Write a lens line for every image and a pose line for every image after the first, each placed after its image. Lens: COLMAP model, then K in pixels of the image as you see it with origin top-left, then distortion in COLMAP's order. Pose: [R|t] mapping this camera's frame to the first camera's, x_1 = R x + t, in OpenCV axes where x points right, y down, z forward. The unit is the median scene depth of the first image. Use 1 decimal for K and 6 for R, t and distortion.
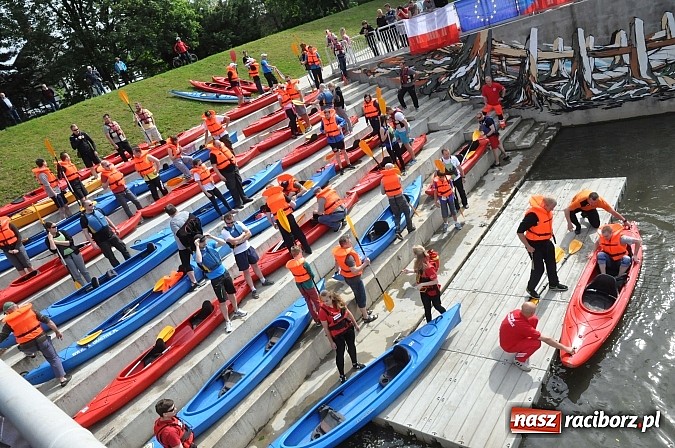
lens RADIAL K [[485.8, 0, 341.3], [0, 485.8, 230.6], [0, 0, 1]] dist [-0.129794, 0.101205]
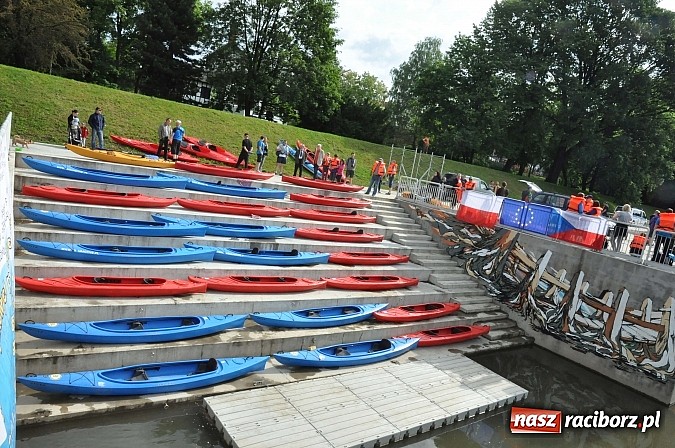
lens RADIAL K [[485.8, 0, 333.9], [0, 485.8, 228.4], [0, 0, 1]] dist [-0.129794, 0.101205]
pose [[0.822718, 0.527763, -0.211190, 0.188738], [-0.560968, 0.813856, -0.151503, -0.012511], [0.091920, 0.243115, 0.965632, -0.152112]]
